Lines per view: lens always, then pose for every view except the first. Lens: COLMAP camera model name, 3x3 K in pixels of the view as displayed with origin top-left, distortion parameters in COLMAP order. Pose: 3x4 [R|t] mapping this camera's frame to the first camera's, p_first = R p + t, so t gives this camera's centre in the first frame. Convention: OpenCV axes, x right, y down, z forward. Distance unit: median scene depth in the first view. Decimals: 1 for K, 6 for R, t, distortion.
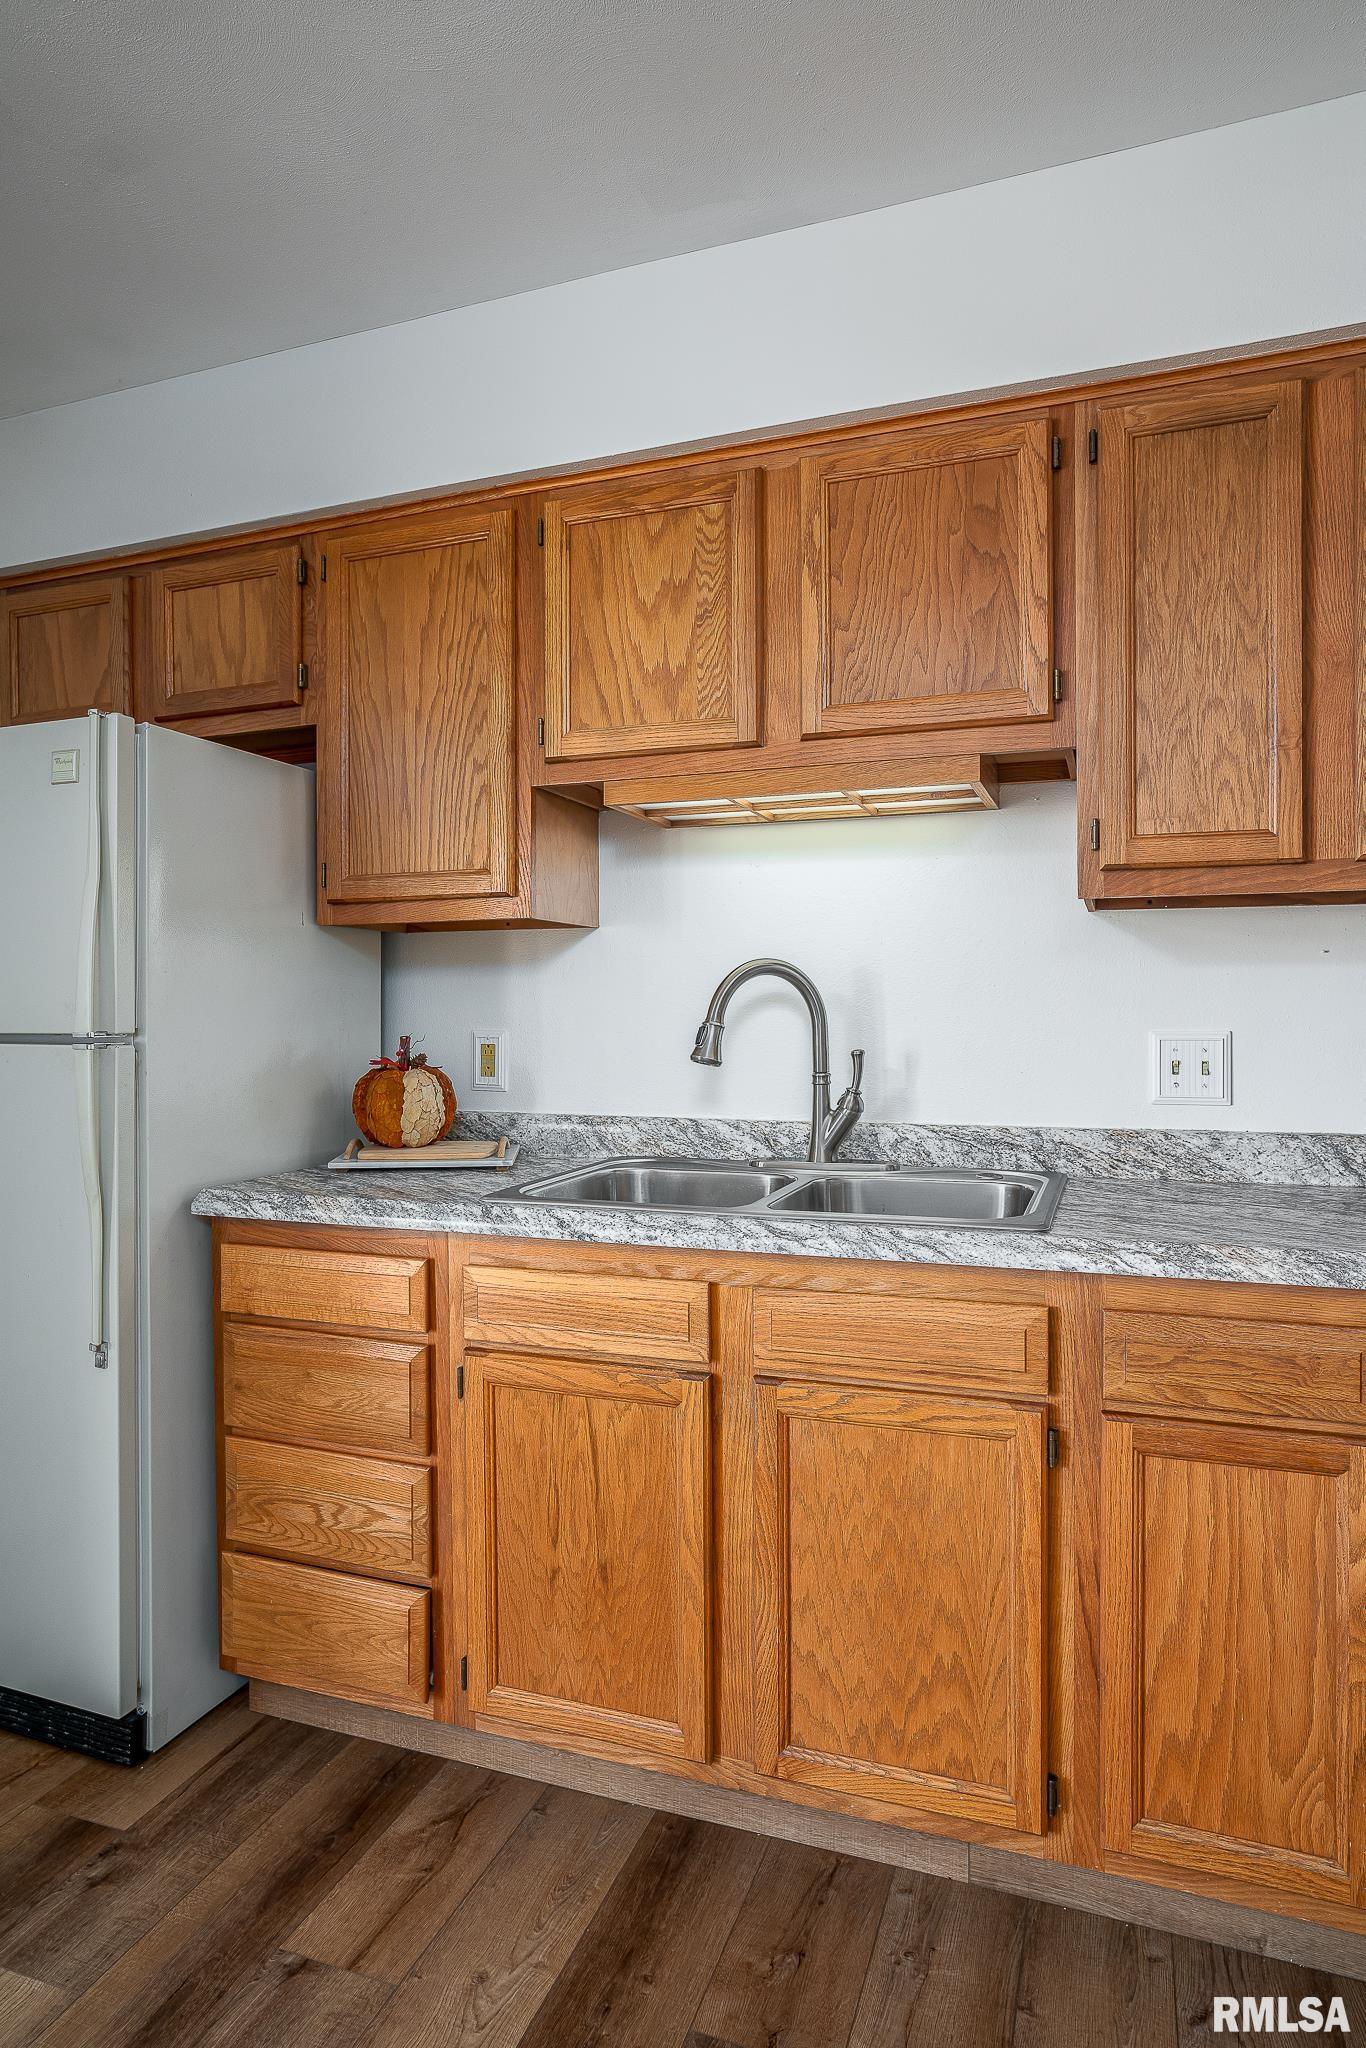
lens RADIAL K [[1248.5, 0, 658.7], [0, 1248.5, 1016.8], [0, 0, 1]] dist [-0.030189, 0.010704]
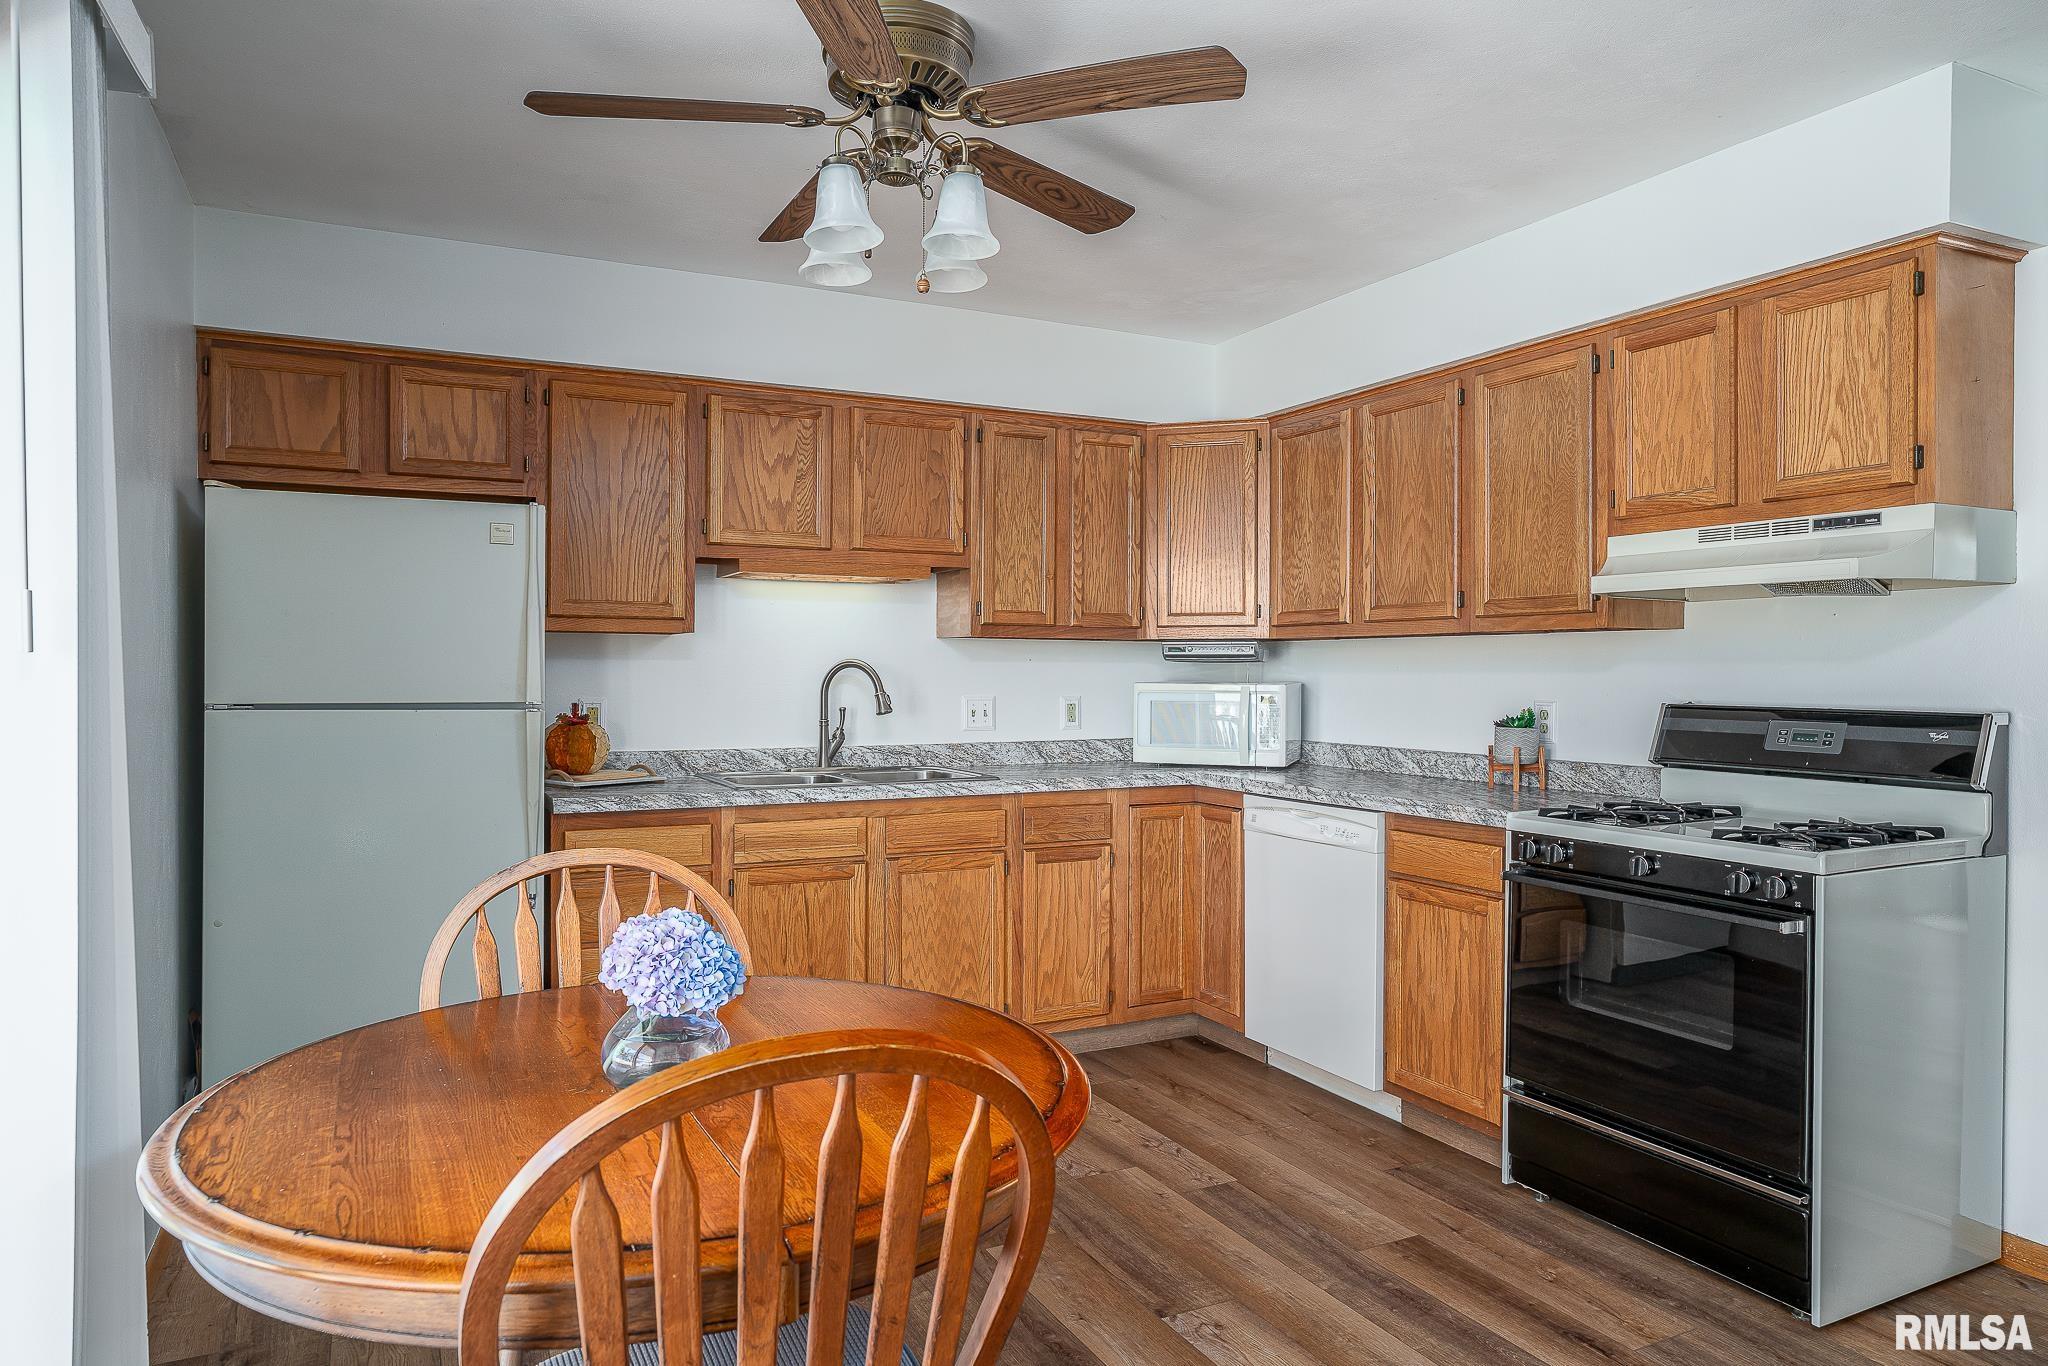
lens RADIAL K [[1248.5, 0, 1027.2], [0, 1248.5, 701.6], [0, 0, 1]] dist [-0.030189, 0.010704]
pose [[0.676462, -0.009297, 0.736419, -1.120813], [-0.000136, 0.999919, 0.012748, -0.006689], [-0.736478, -0.008724, 0.676406, -0.527929]]
